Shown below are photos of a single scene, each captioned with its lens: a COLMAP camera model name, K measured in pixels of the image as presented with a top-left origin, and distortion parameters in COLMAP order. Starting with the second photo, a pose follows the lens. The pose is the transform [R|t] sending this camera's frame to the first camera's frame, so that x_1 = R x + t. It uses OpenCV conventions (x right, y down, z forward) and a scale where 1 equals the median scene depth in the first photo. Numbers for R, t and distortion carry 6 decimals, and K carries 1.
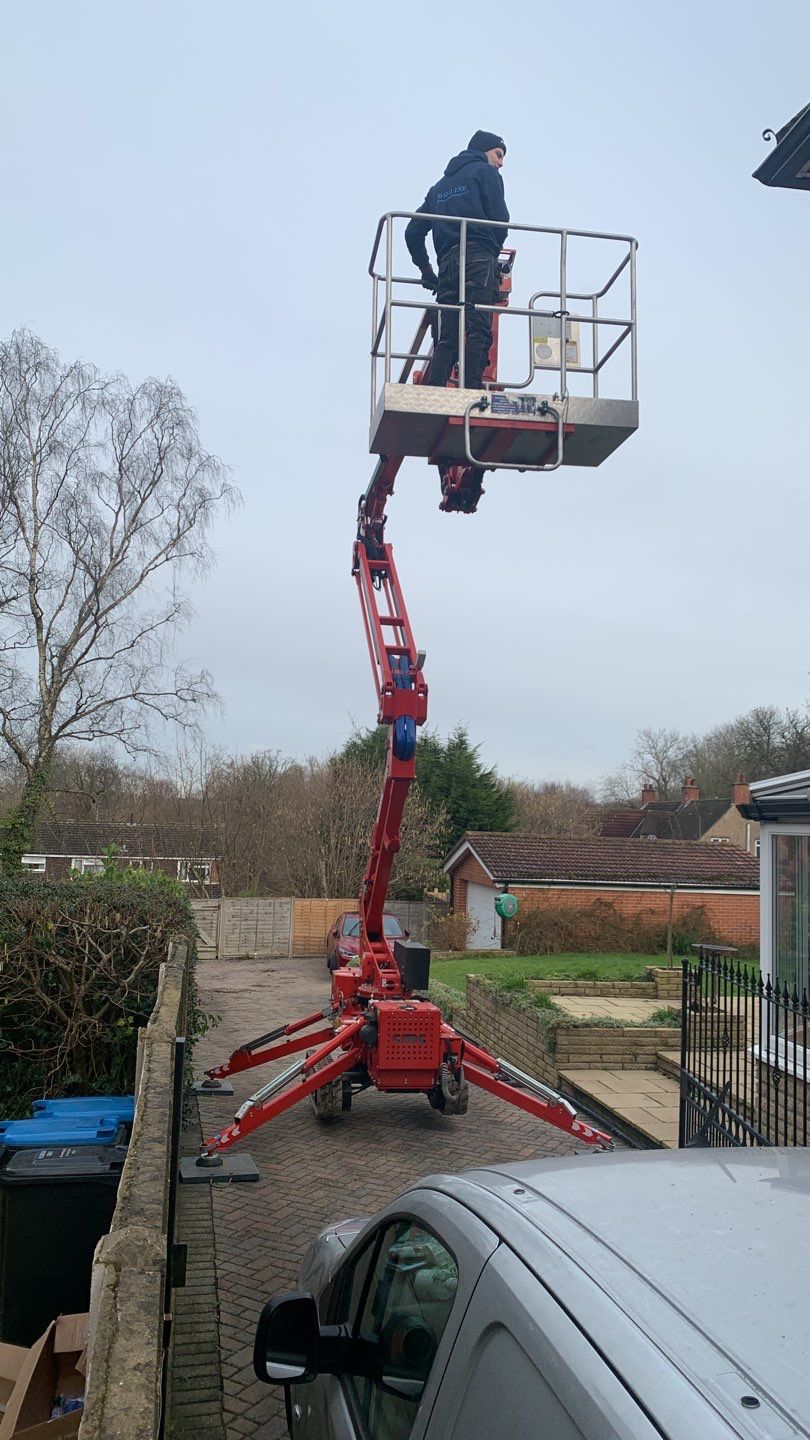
lens RADIAL K [[1094.3, 0, 406.0], [0, 1094.3, 704.8], [0, 0, 1]] dist [0.200033, -0.559779]
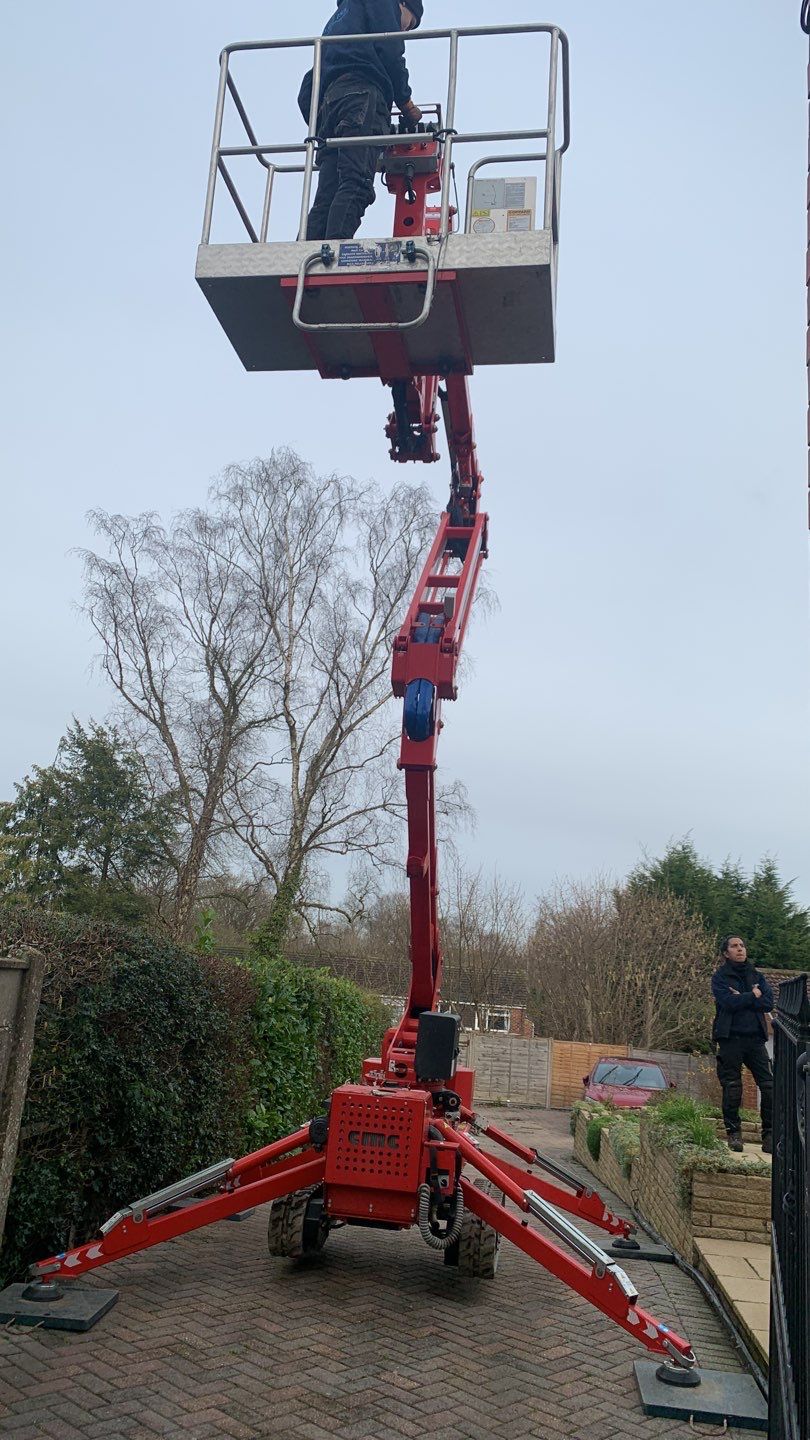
lens RADIAL K [[1107.6, 0, 401.8], [0, 1107.6, 685.9], [0, 0, 1]] dist [0.041109, -0.046116]
pose [[0.954775, -0.030493, -0.295763, 0.058844], [-0.015577, 0.988231, -0.152171, 0.036233], [0.296922, 0.149896, 0.943063, 0.091783]]
